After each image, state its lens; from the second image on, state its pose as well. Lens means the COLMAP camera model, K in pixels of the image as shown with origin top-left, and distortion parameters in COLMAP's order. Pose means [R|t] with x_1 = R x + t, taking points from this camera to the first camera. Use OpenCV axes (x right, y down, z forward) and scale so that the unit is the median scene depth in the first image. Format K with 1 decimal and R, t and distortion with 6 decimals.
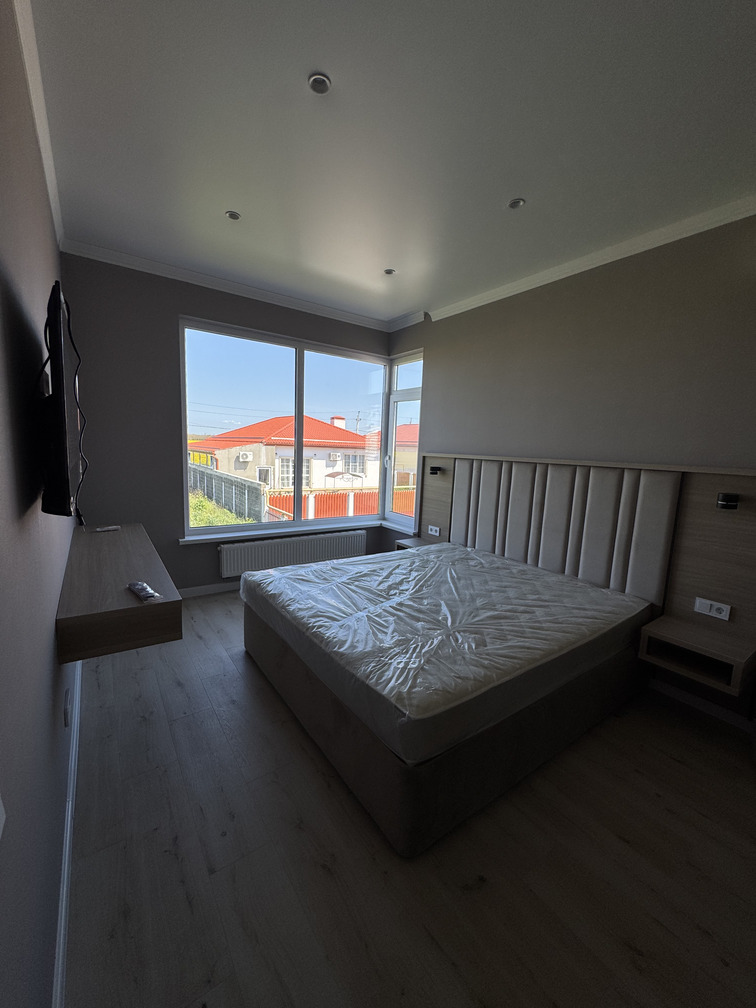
lens RADIAL K [[399.3, 0, 376.8], [0, 399.3, 502.5], [0, 0, 1]] dist [-0.001543, -0.000327]
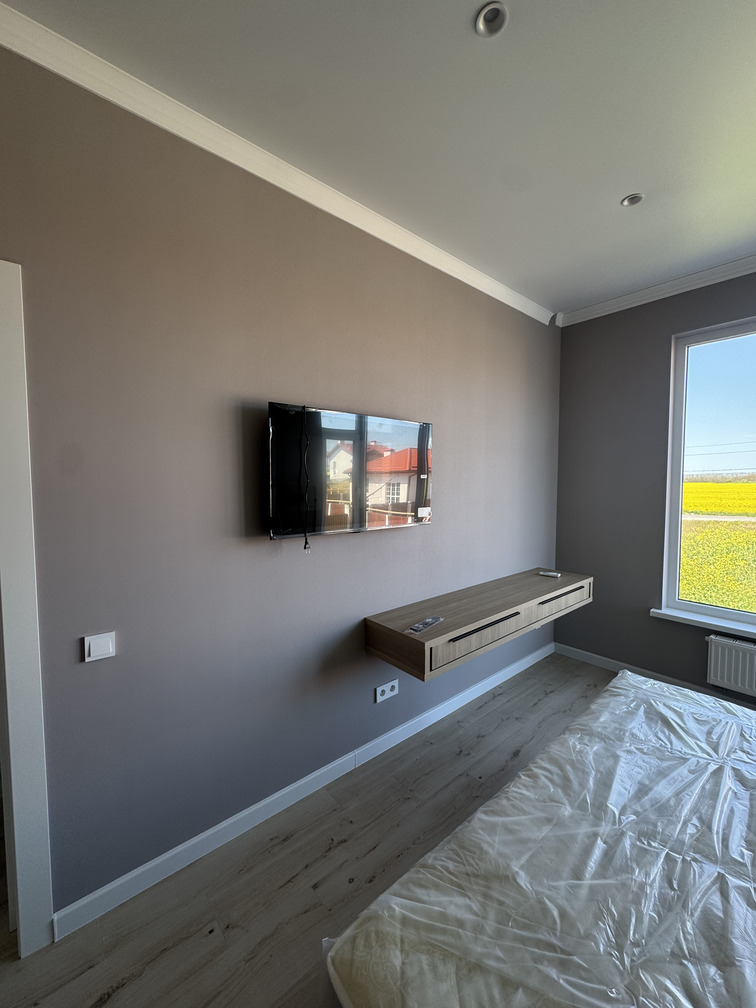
lens RADIAL K [[399.3, 0, 376.8], [0, 399.3, 502.5], [0, 0, 1]] dist [-0.001543, -0.000327]
pose [[0.105688, 0.013898, -0.994302, 0.413694], [-0.131268, 0.991347, -0.000097, -0.079925], [0.985697, 0.130530, 0.106598, 0.570359]]
